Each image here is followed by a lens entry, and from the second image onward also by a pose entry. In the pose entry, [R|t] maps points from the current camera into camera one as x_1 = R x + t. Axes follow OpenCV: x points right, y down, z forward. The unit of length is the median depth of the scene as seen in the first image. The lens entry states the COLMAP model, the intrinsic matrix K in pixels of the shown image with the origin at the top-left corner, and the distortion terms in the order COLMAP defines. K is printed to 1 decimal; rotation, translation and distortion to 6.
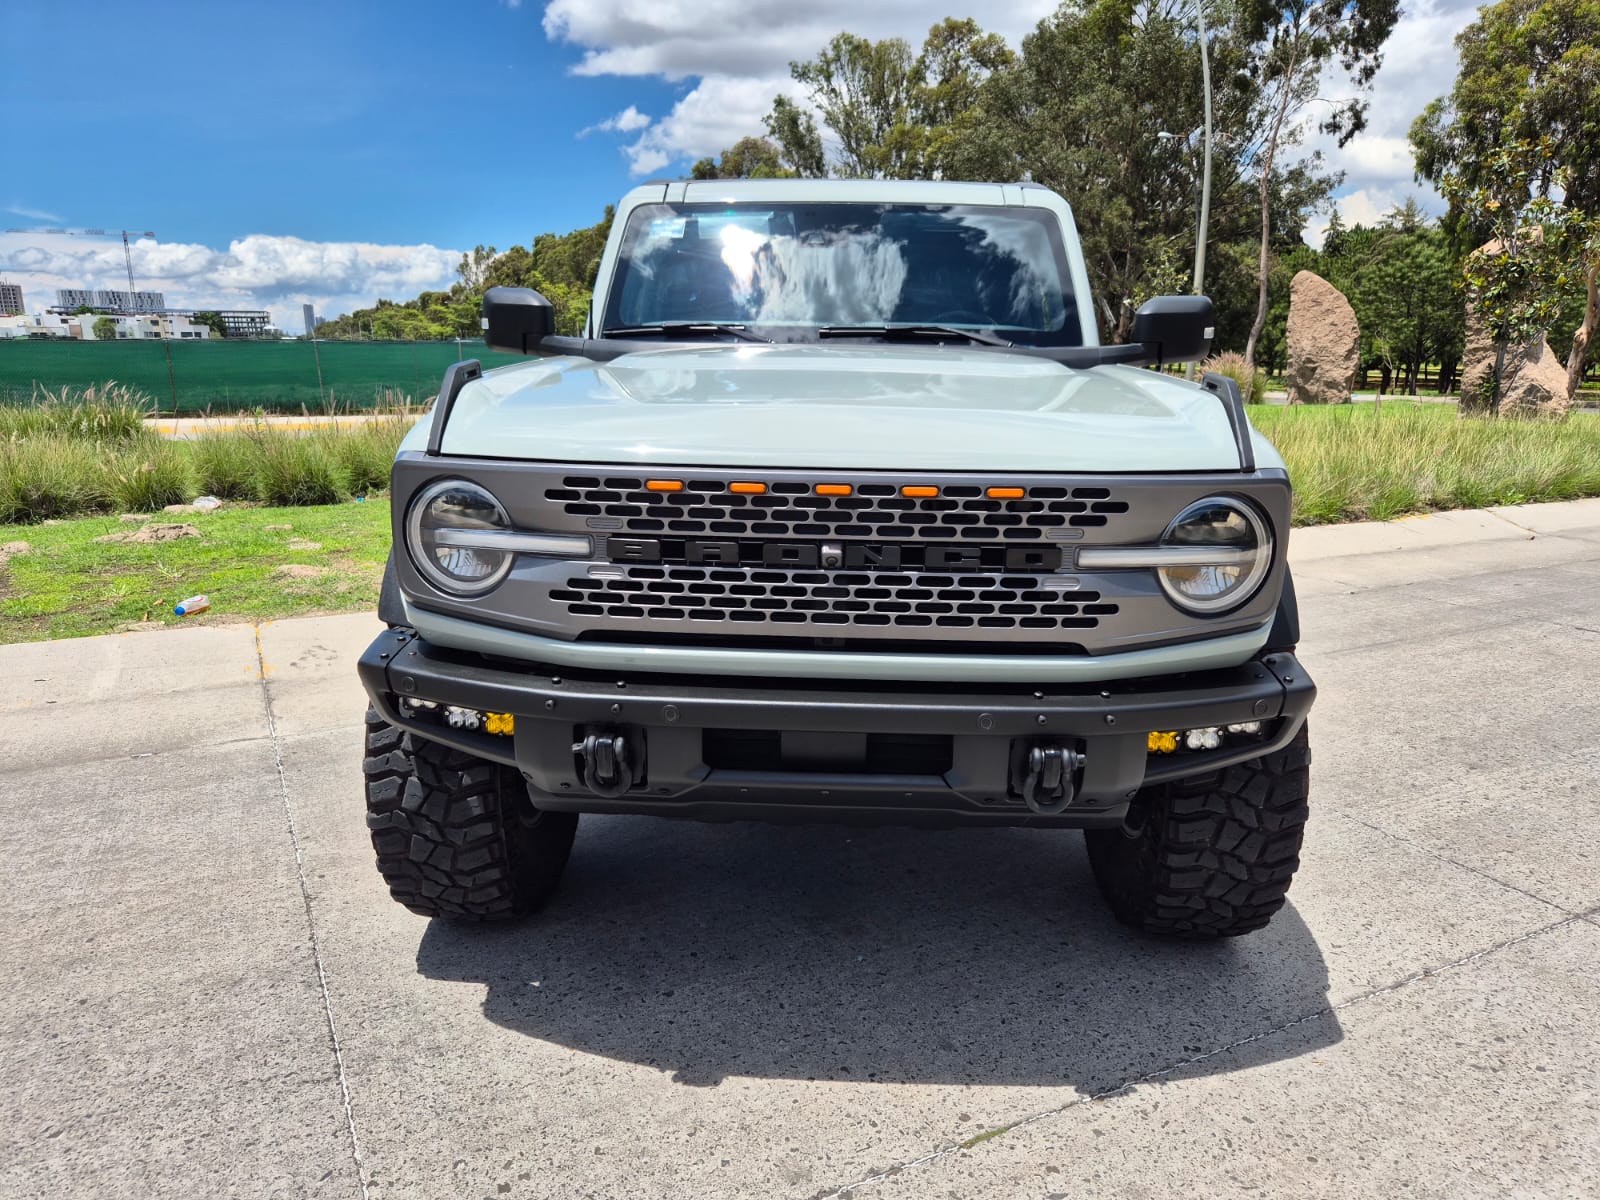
lens RADIAL K [[1072.8, 0, 802.4], [0, 1072.8, 604.4], [0, 0, 1]] dist [0.061465, -0.048403]
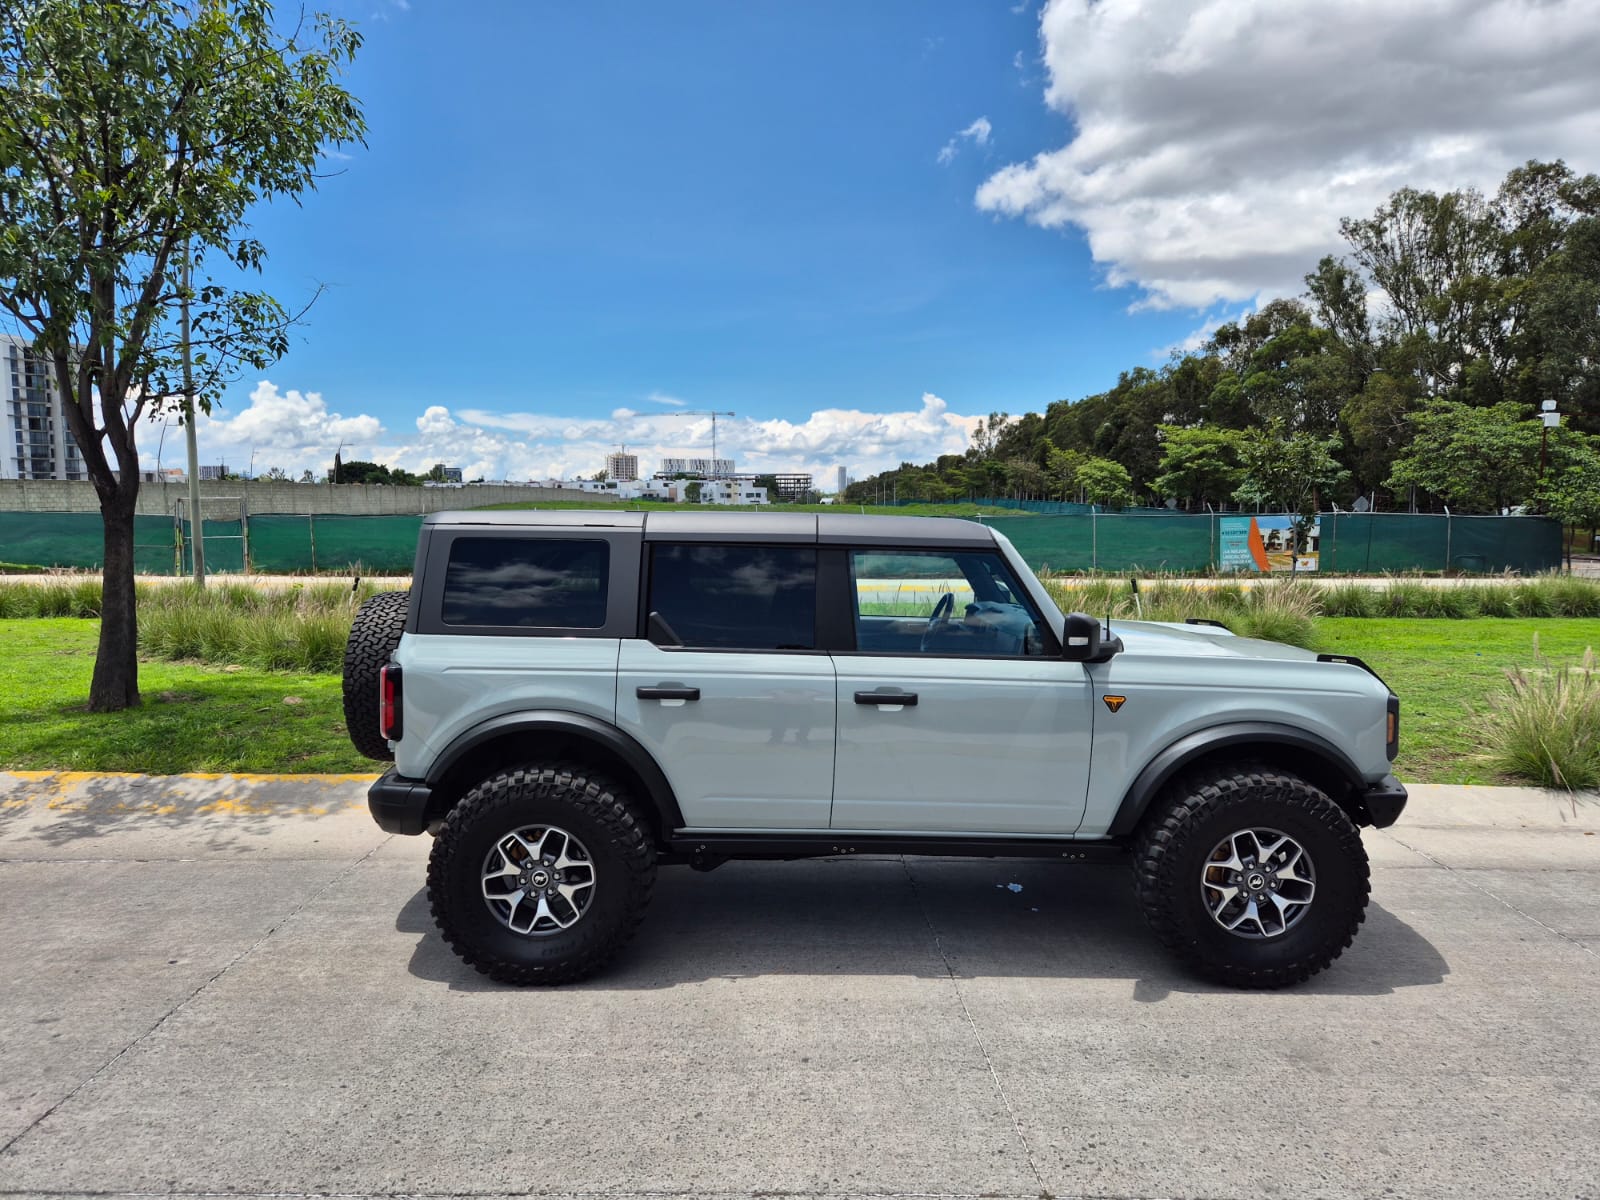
lens RADIAL K [[1072.8, 0, 798.6], [0, 1072.8, 596.2], [0, 0, 1]] dist [0.061465, -0.048403]
pose [[0.899027, 0.041083, -0.435962, 0.001480], [-0.104029, 0.987125, -0.121503, -0.003581], [0.425357, 0.154587, 0.891725, -0.035914]]
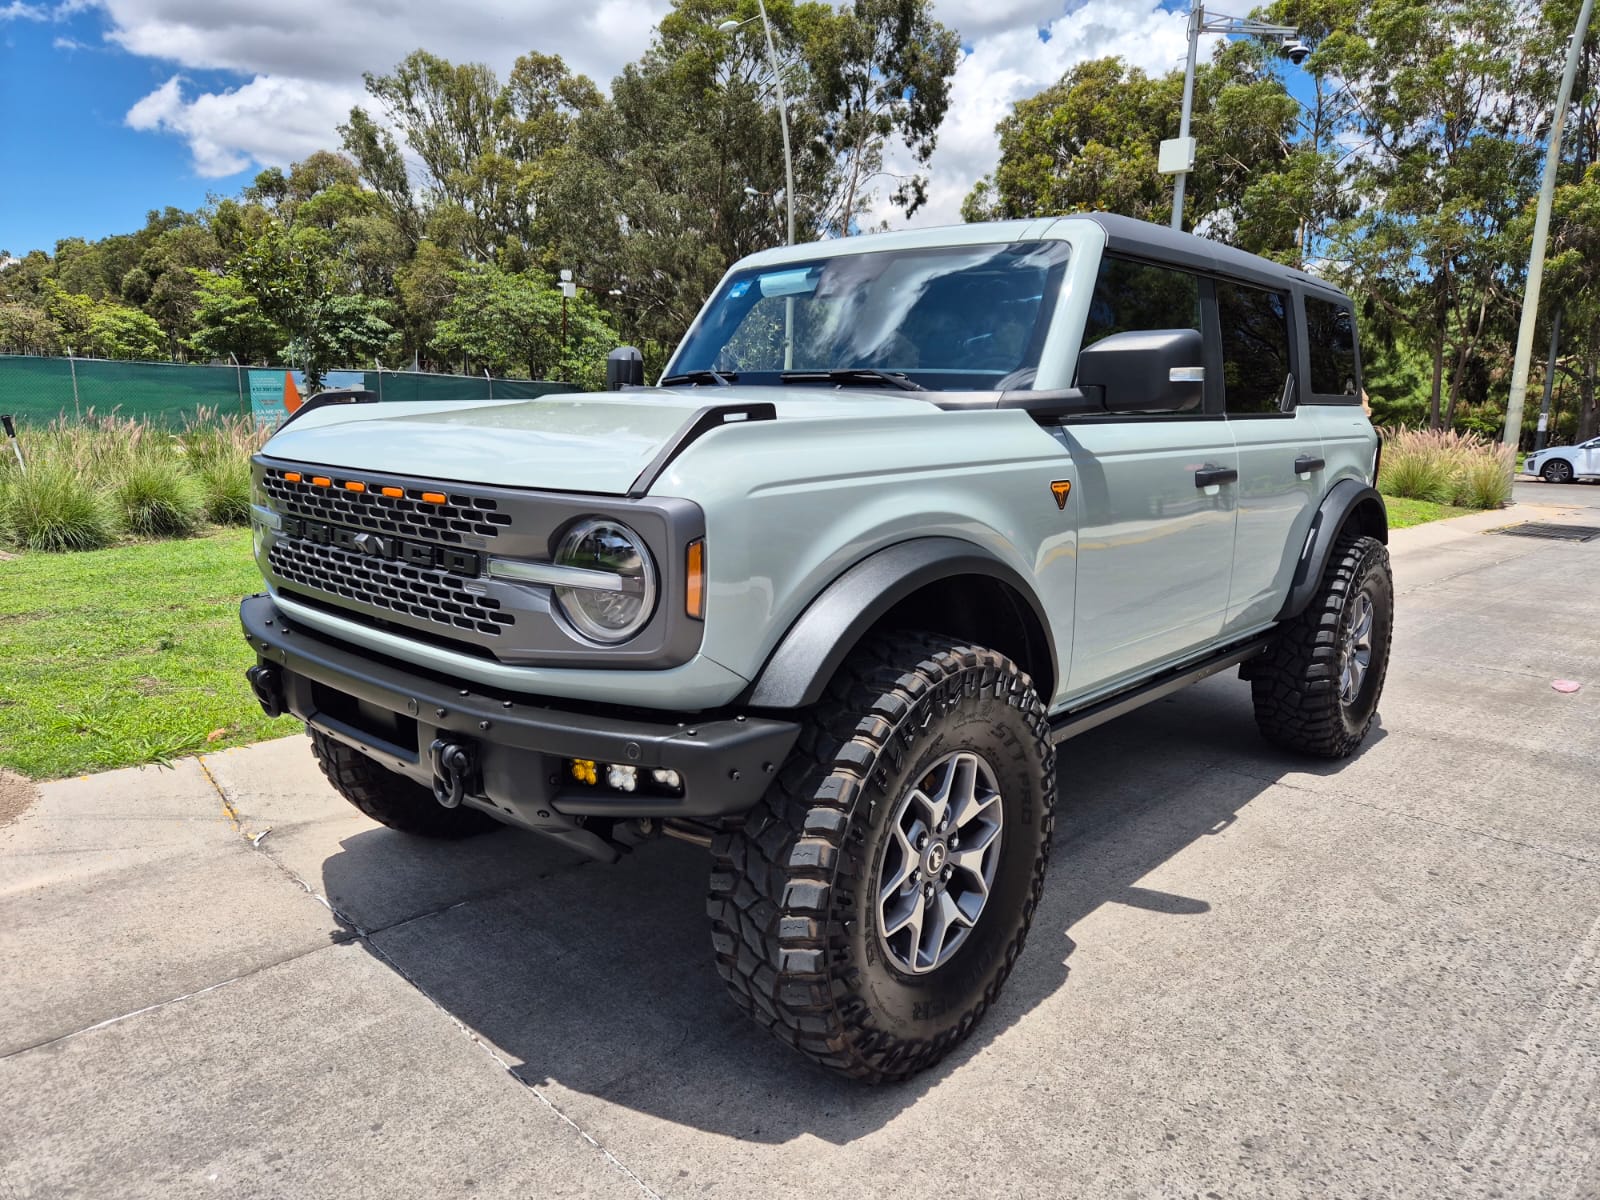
lens RADIAL K [[1072.8, 0, 783.0], [0, 1072.8, 588.7], [0, 0, 1]] dist [0.061465, -0.048403]
pose [[0.944871, -0.025727, 0.326430, 0.017152], [0.042097, 0.998180, -0.043181, -0.010550], [-0.324725, 0.054542, 0.944235, 0.045154]]
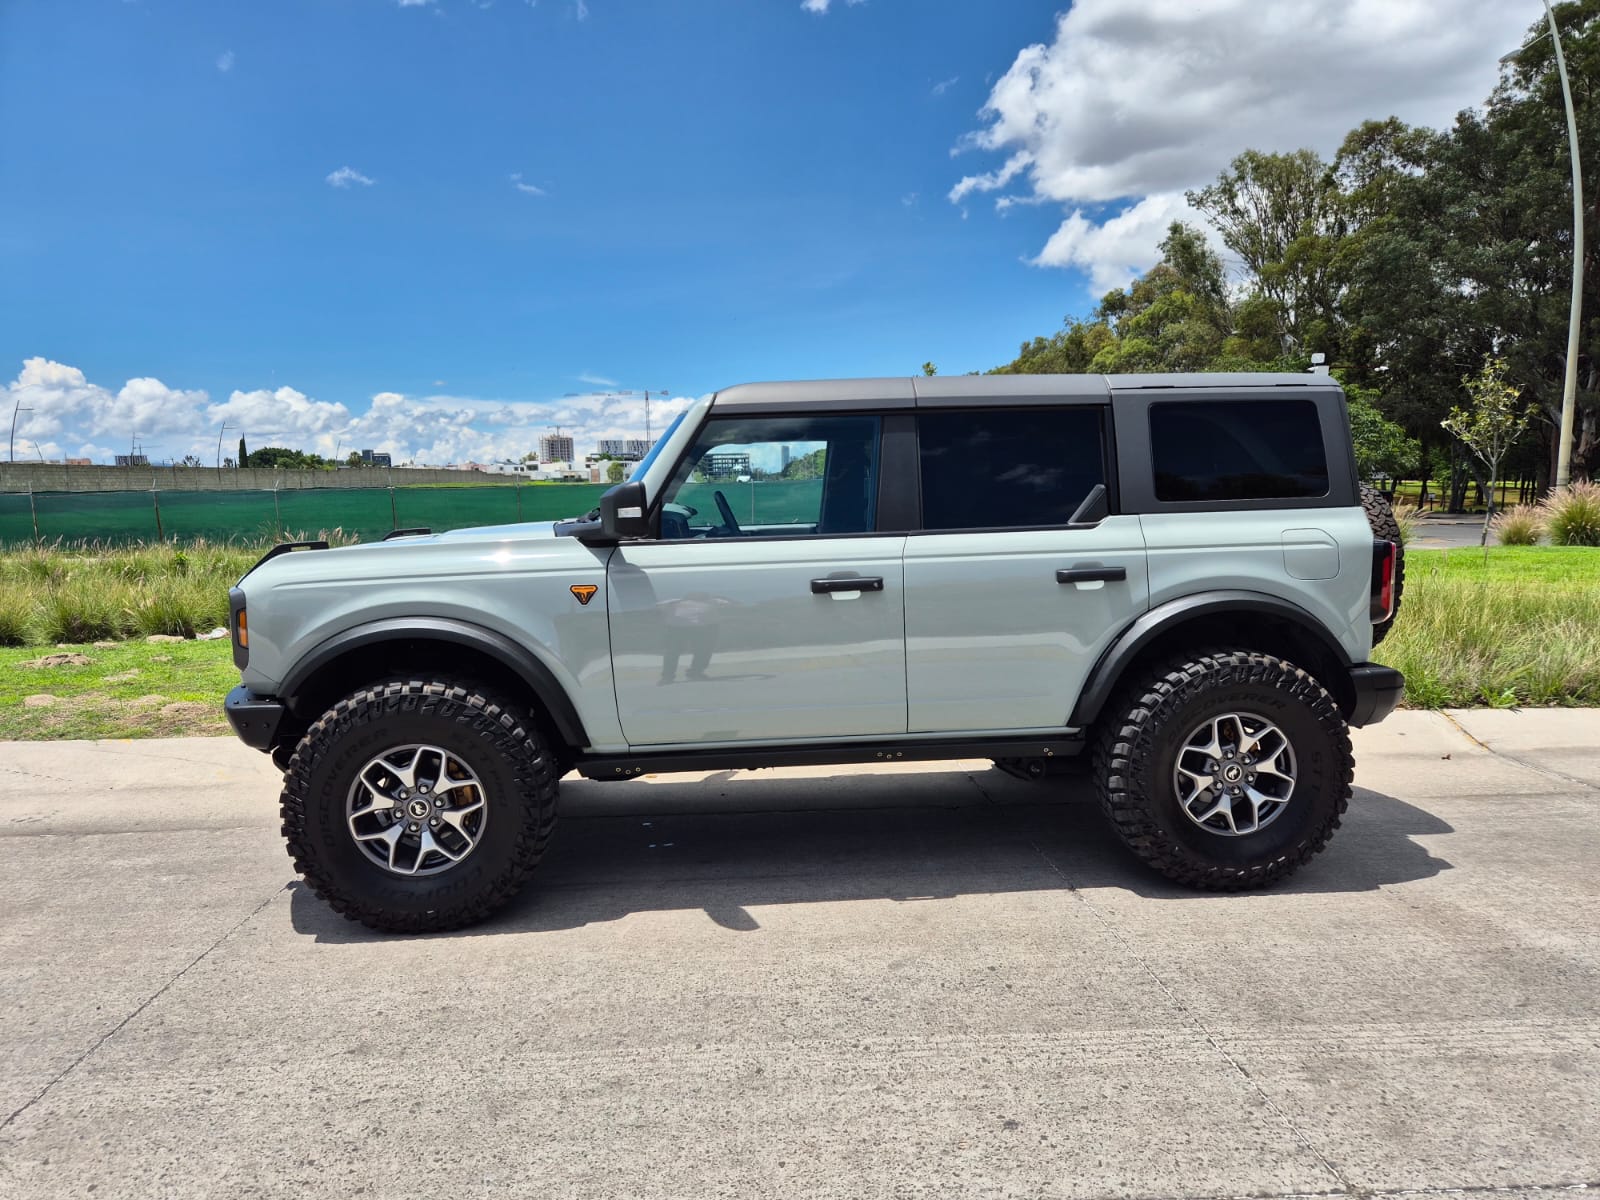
lens RADIAL K [[1072.8, 0, 797.8], [0, 1072.8, 614.3], [0, 0, 1]] dist [0.061465, -0.048403]
pose [[0.917804, 0.033306, -0.395634, 0.092111], [-0.075053, 0.993064, -0.090508, -0.009597], [0.389875, 0.112762, 0.913938, 0.025732]]
